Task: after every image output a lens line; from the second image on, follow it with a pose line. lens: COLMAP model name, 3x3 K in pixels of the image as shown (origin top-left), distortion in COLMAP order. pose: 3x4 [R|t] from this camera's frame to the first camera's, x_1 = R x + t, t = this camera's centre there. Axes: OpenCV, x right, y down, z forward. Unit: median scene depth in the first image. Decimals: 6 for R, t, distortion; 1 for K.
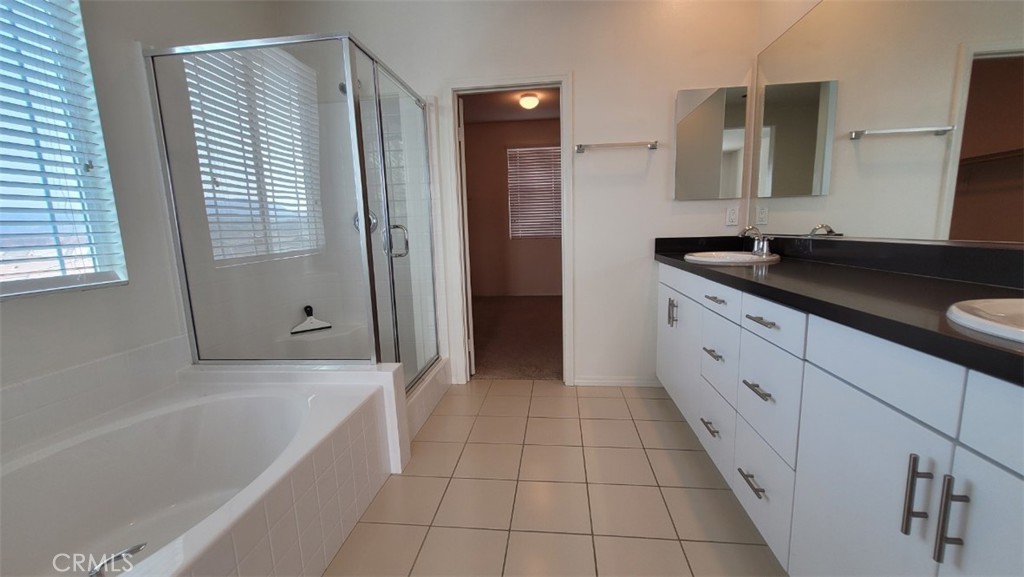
lens RADIAL K [[404.4, 0, 509.1], [0, 404.4, 287.1], [0, 0, 1]] dist [-0.000509, -0.000109]
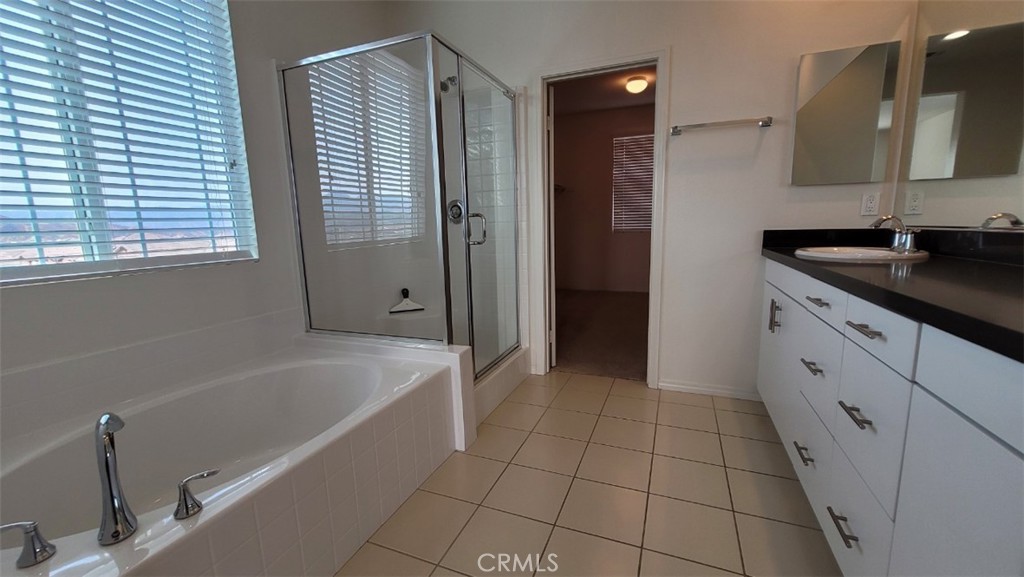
lens RADIAL K [[404.4, 0, 510.7], [0, 404.4, 286.8], [0, 0, 1]] dist [-0.000509, -0.000109]
pose [[0.963094, 0.048517, -0.264756, 0.094998], [-0.044658, 0.998790, 0.020577, 0.008639], [0.265434, -0.007994, 0.964096, 0.025487]]
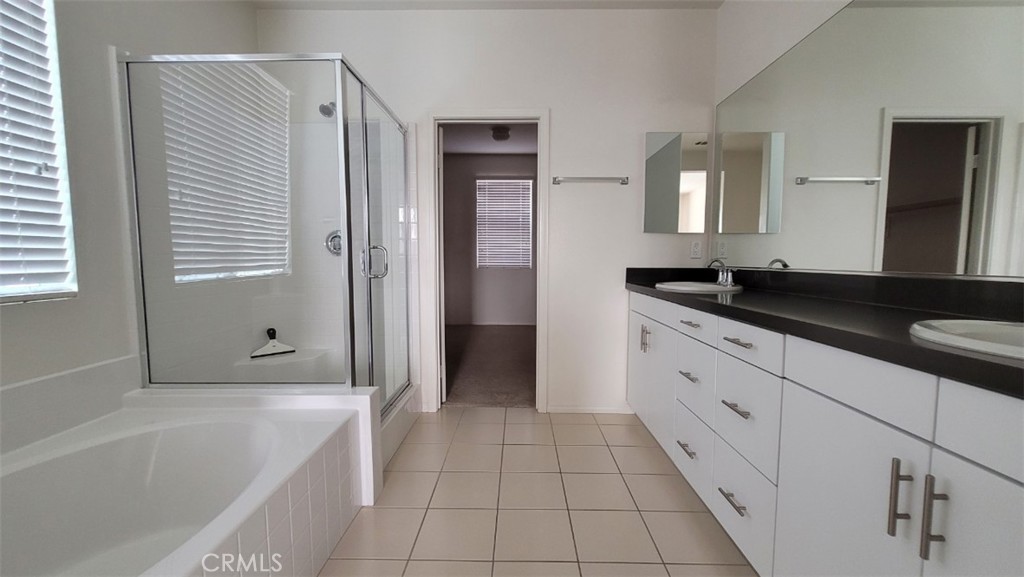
lens RADIAL K [[404.4, 0, 508.2], [0, 404.4, 287.3], [0, 0, 1]] dist [-0.000509, -0.000109]
pose [[0.994936, 0.025312, 0.097271, -0.053729], [-0.017813, 0.996856, -0.077208, 0.019389], [-0.098920, 0.075085, 0.992259, -0.004483]]
